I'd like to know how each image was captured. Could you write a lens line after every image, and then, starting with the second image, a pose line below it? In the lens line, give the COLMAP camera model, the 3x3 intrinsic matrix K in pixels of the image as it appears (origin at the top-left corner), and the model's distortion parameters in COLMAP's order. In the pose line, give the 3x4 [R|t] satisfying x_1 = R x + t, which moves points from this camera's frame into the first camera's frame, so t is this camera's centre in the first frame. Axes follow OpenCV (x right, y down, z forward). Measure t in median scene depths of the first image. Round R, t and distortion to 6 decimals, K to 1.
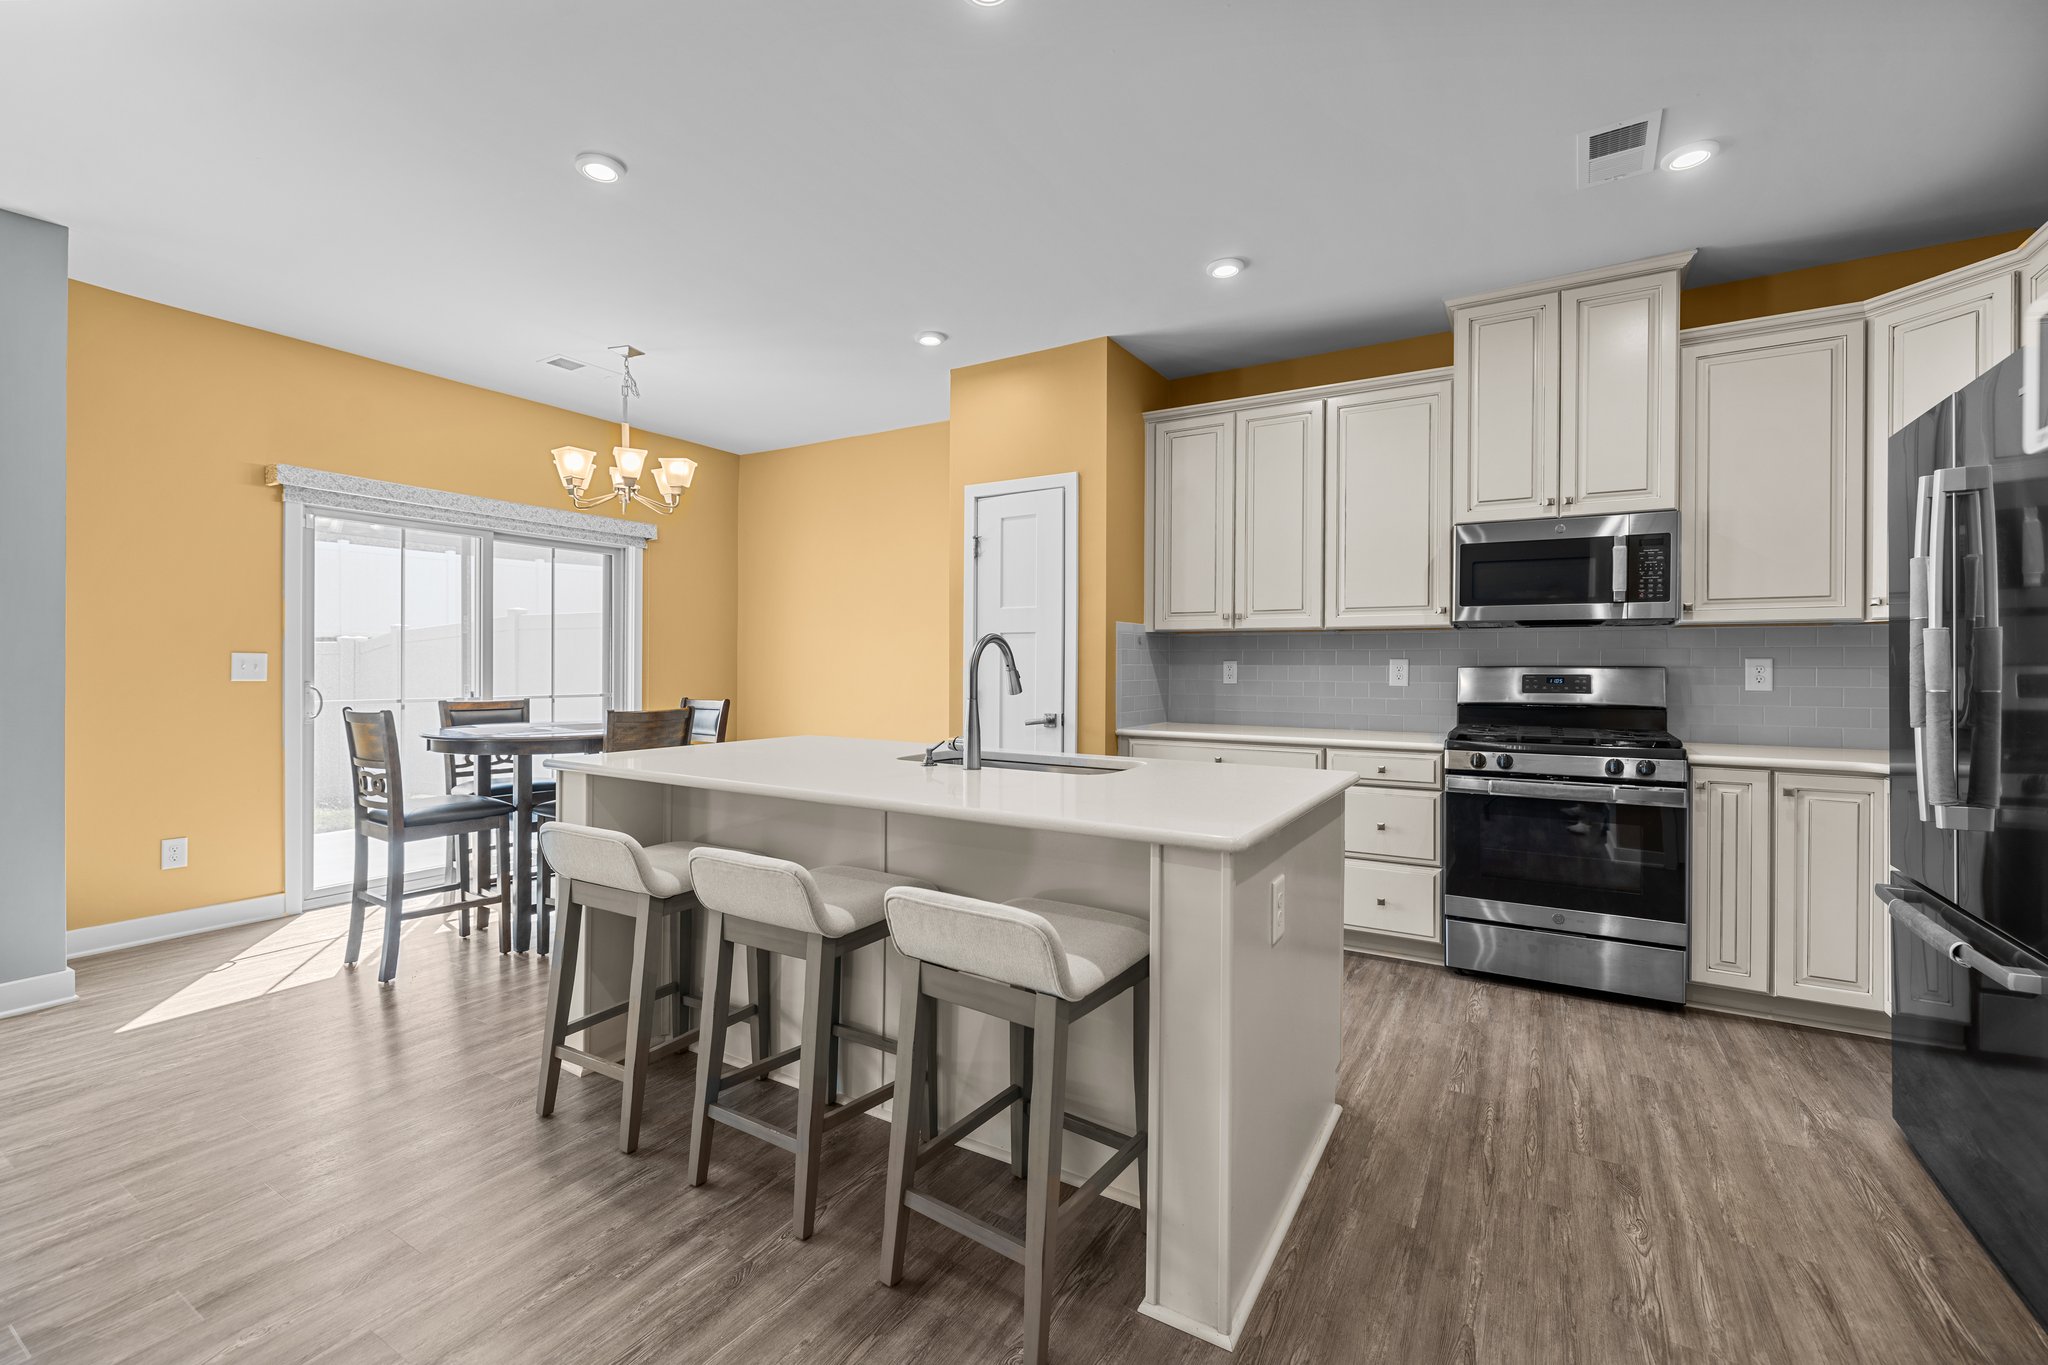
lens RADIAL K [[862.7, 0, 1019.3], [0, 862.7, 672.7], [0, 0, 1]] dist [0.000468, -0.000210]
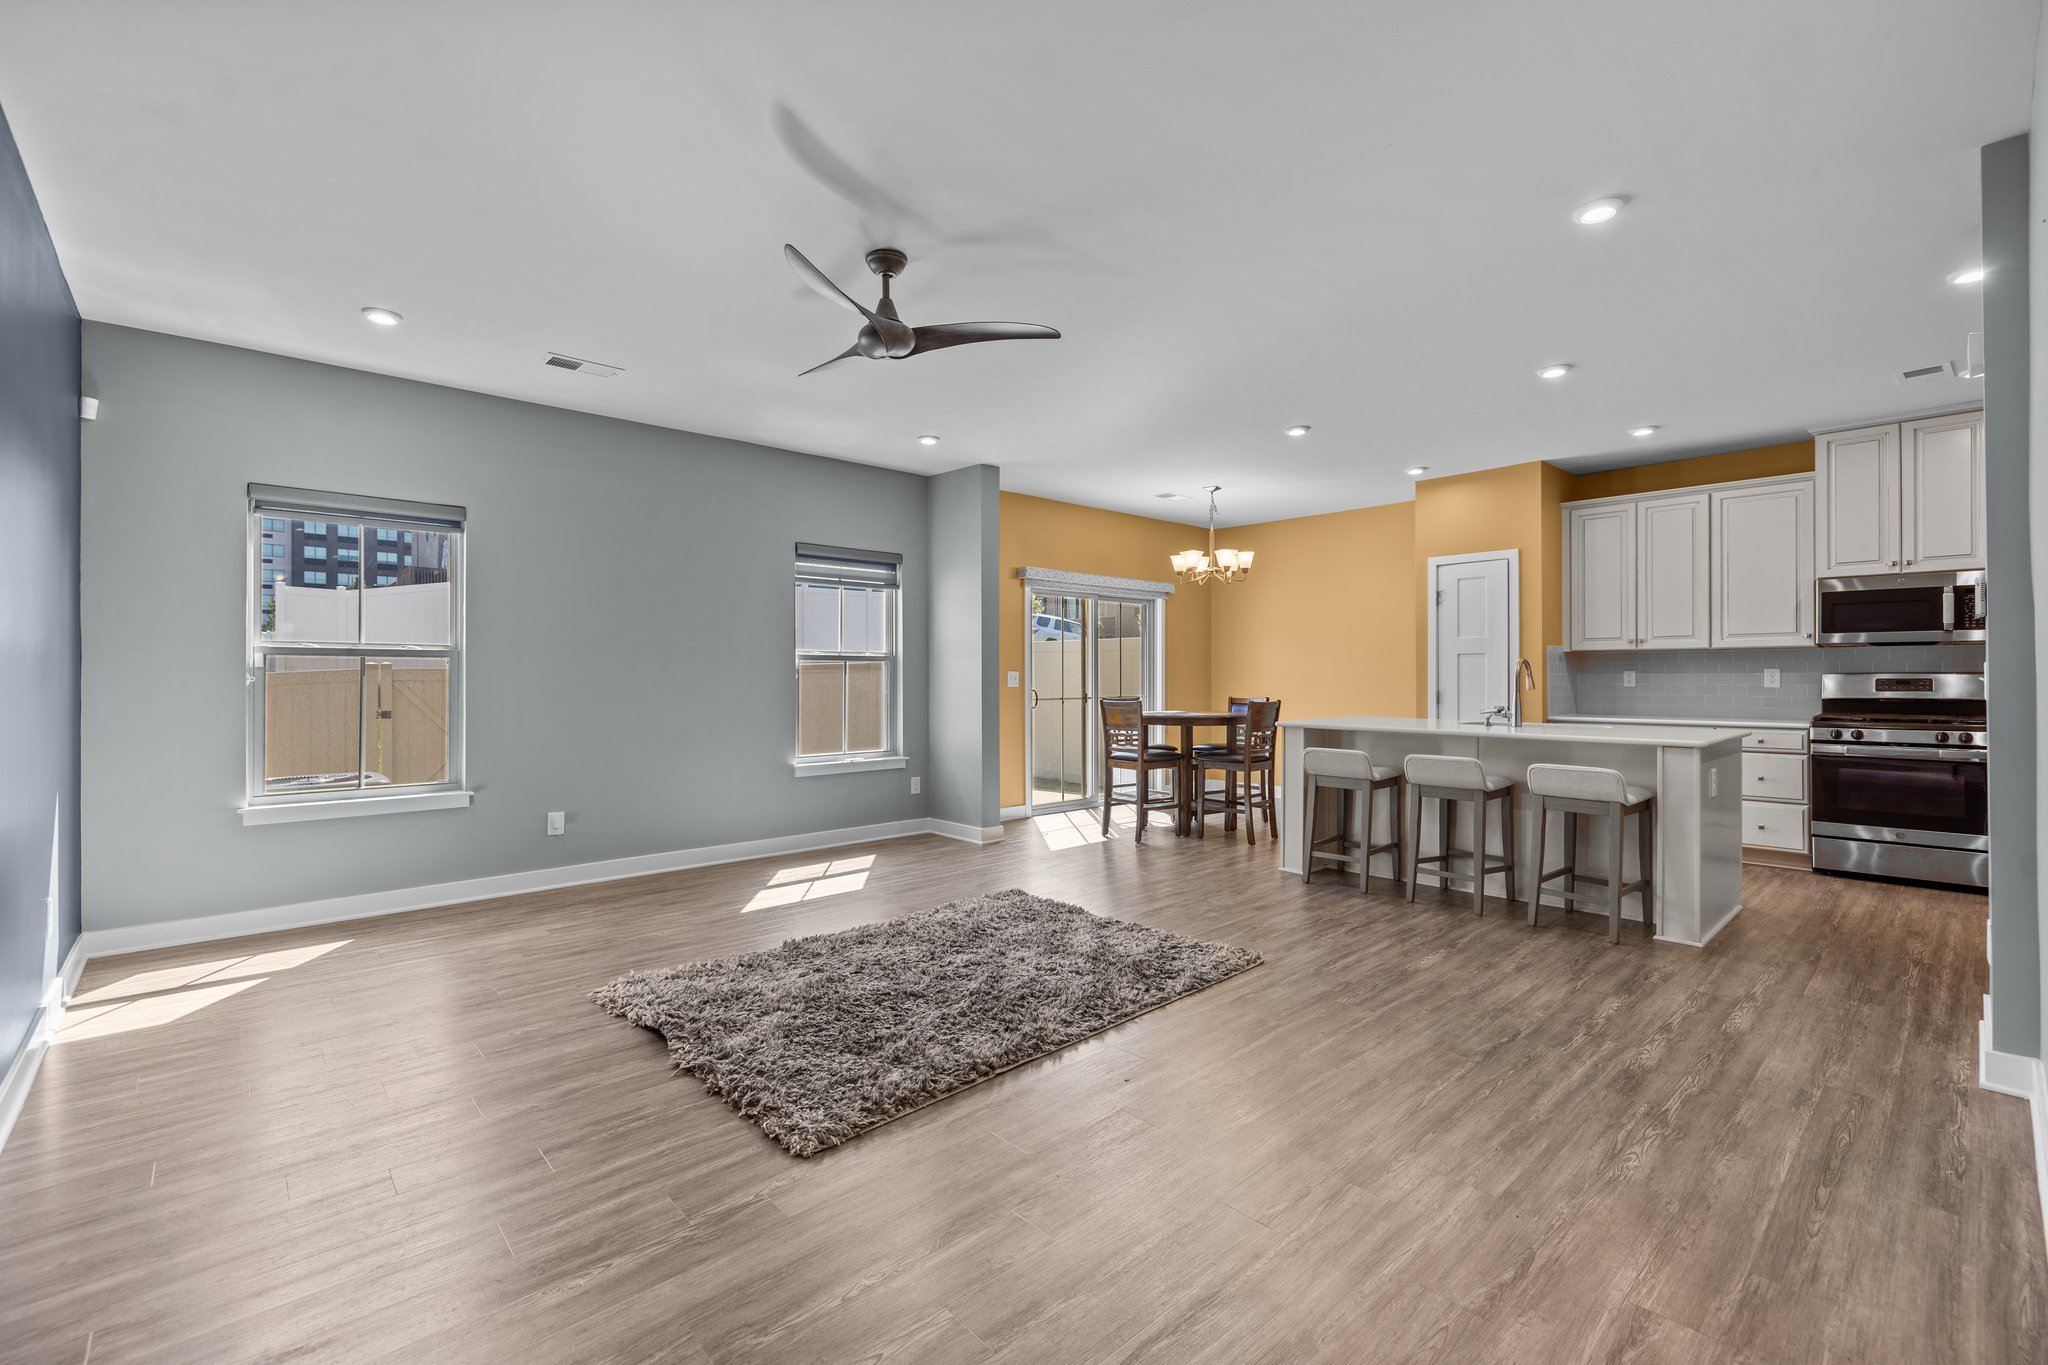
lens RADIAL K [[874.1, 0, 1019.7], [0, 874.1, 677.1], [0, 0, 1]] dist [0.001117, 0.000127]
pose [[0.958421, -0.006507, -0.285285, -0.403967], [0.004105, 0.999951, -0.009019, 0.007361], [0.285329, 0.007473, 0.958400, -0.880288]]
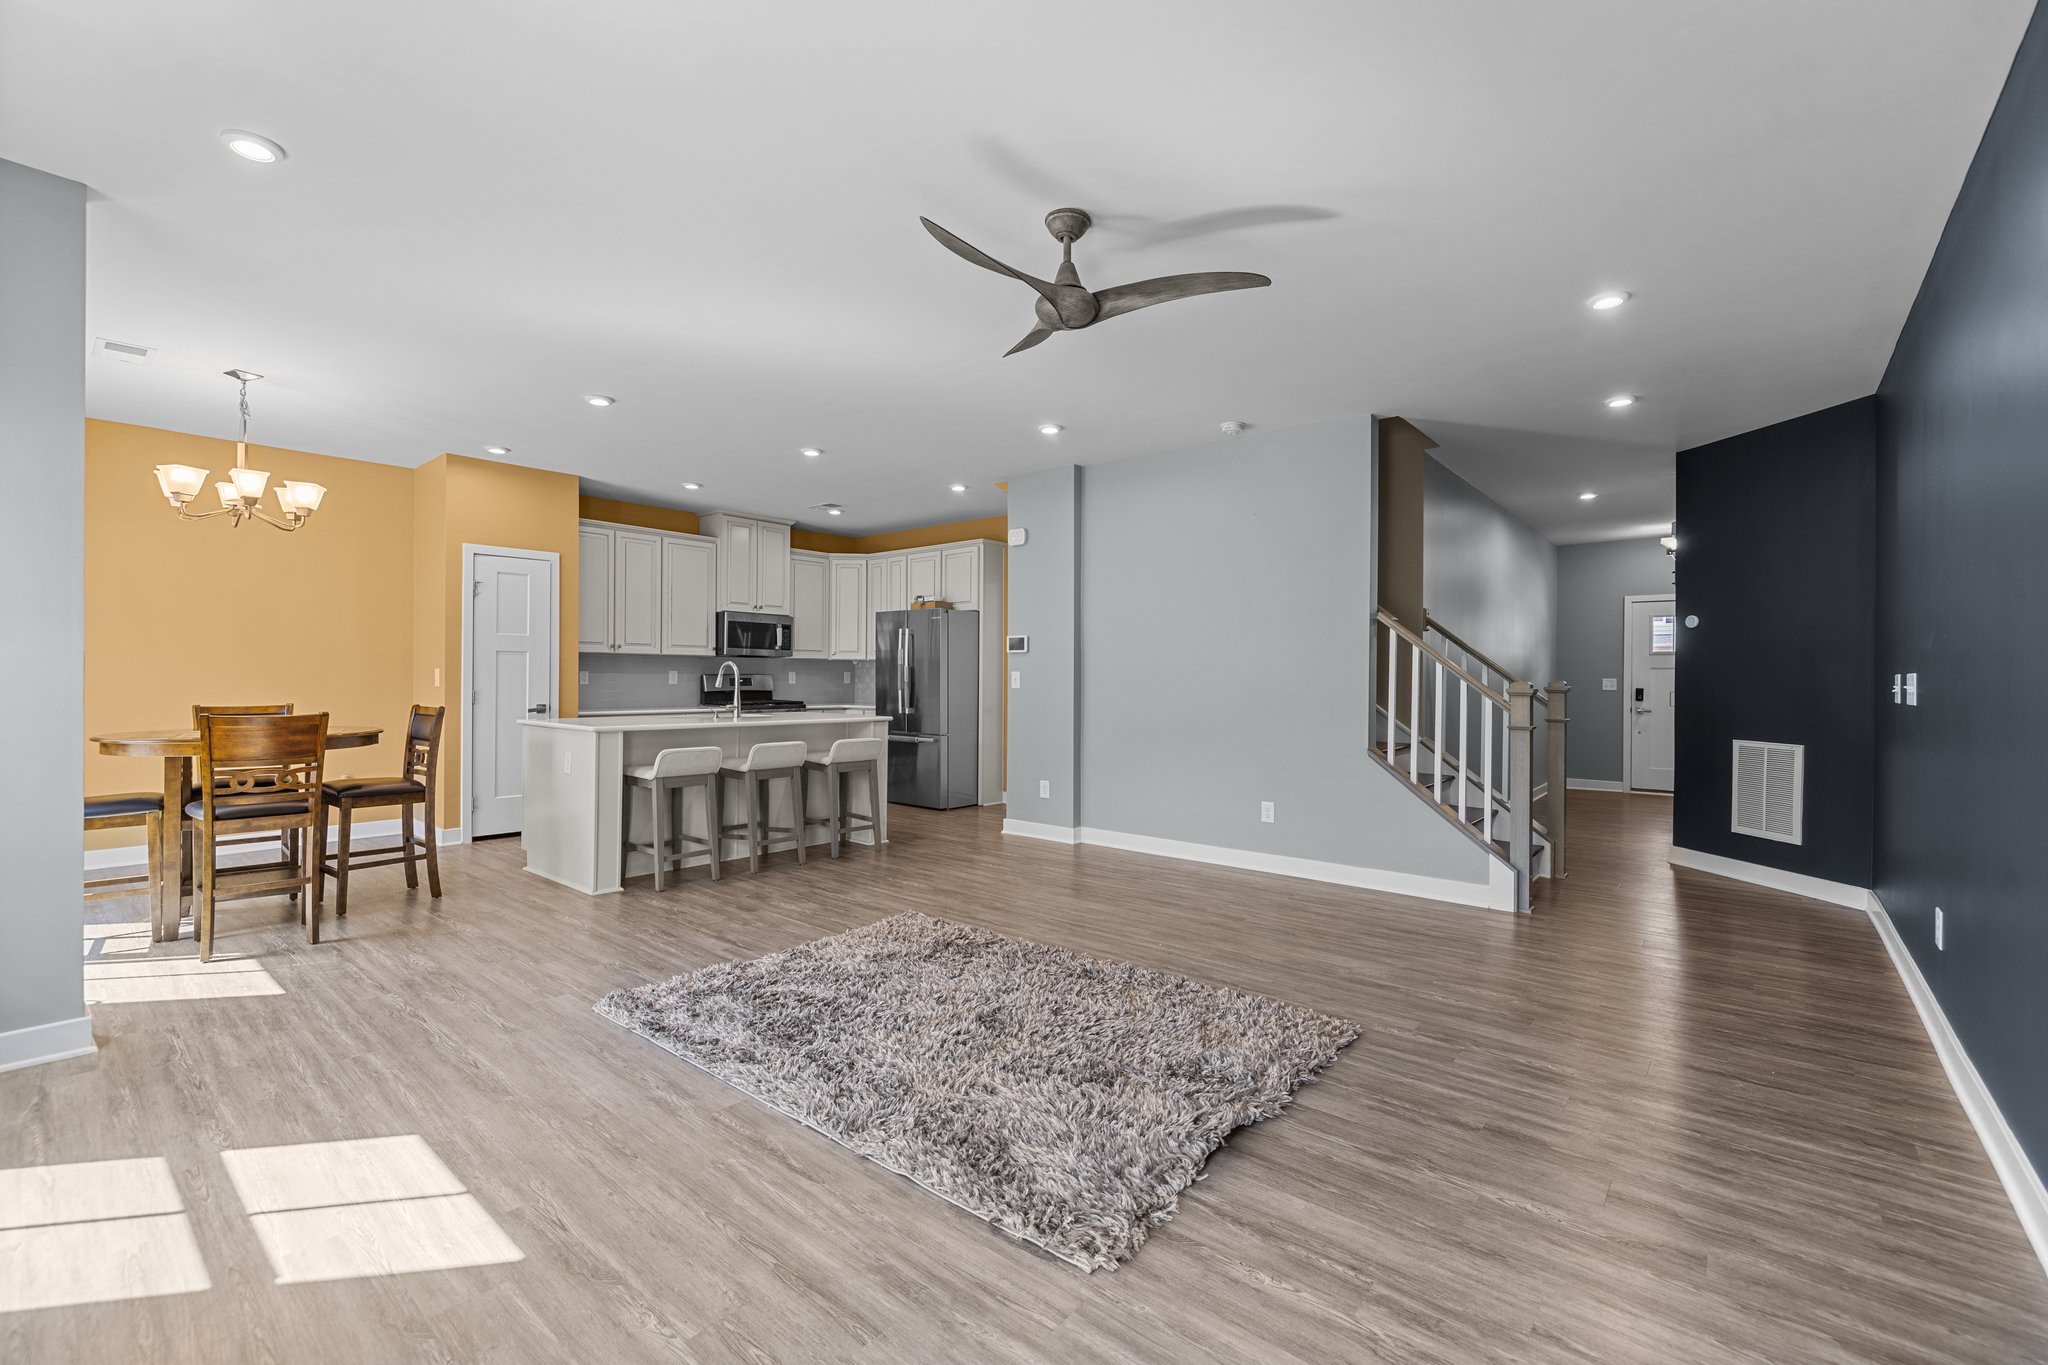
lens RADIAL K [[862.7, 0, 1019.3], [0, 862.7, 672.7], [0, 0, 1]] dist [0.000468, -0.000210]
pose [[0.167708, 0.000249, 0.985837, -1.625898], [0.003579, 0.999993, -0.000861, -0.007325], [-0.985830, 0.003673, 0.167706, -0.136392]]
